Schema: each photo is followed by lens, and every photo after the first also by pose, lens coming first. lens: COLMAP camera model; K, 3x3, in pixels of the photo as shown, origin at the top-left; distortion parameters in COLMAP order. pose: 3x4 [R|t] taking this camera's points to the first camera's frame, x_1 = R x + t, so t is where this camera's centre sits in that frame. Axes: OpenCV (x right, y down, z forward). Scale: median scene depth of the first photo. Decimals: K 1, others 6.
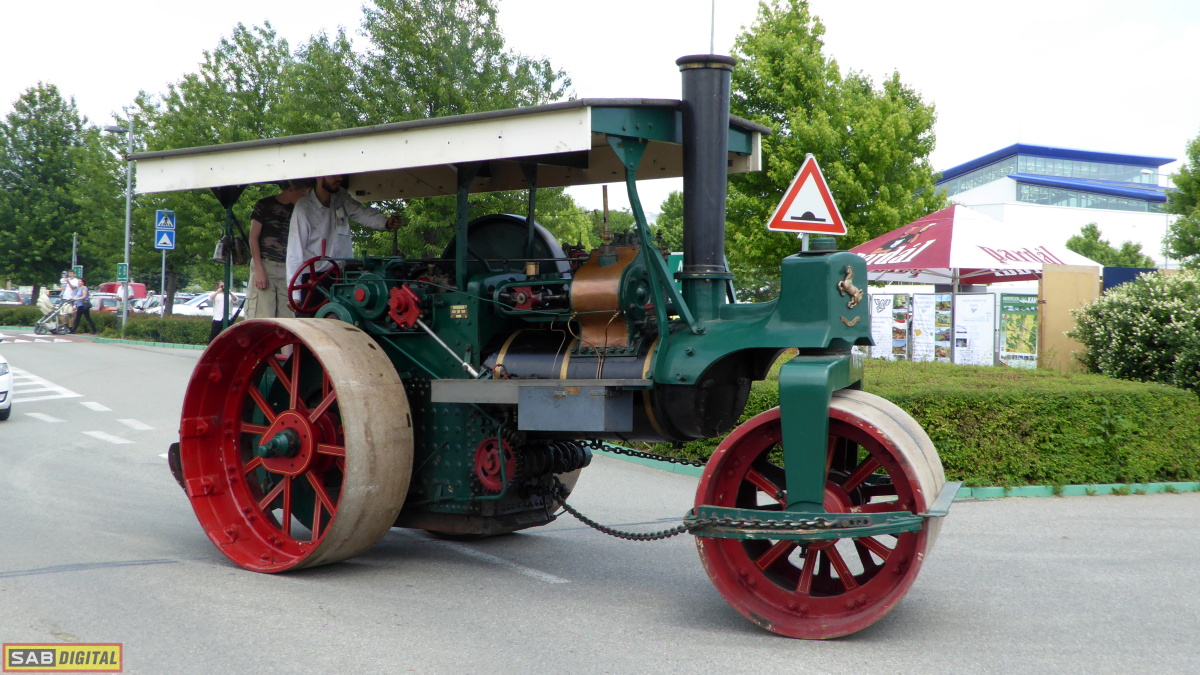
lens RADIAL K [[1783.2, 0, 598.2], [0, 1783.2, 340.5], [0, 0, 1]] dist [0.008021, 0.000000]
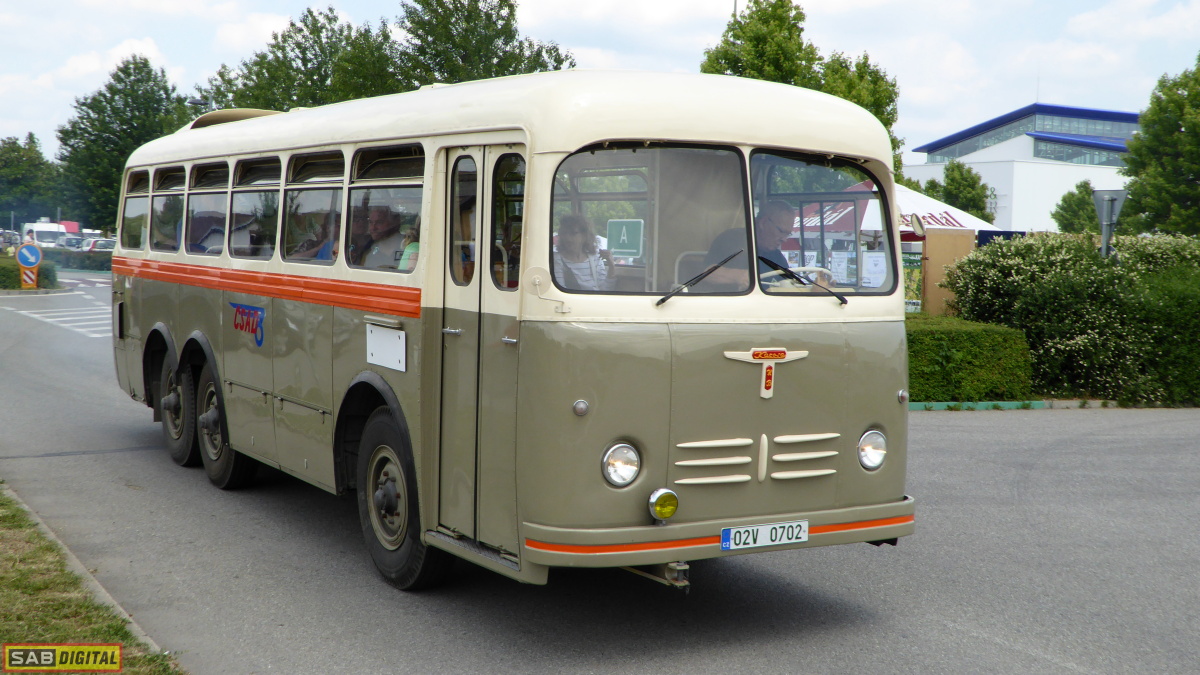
lens RADIAL K [[1733.0, 0, 598.7], [0, 1733.0, 350.3], [0, 0, 1]] dist [0.027942, 0.000000]
pose [[0.998896, 0.006160, -0.046564, 0.036997], [-0.004378, 0.999257, 0.038281, -0.001485], [0.046765, -0.038035, 0.998182, -0.101780]]
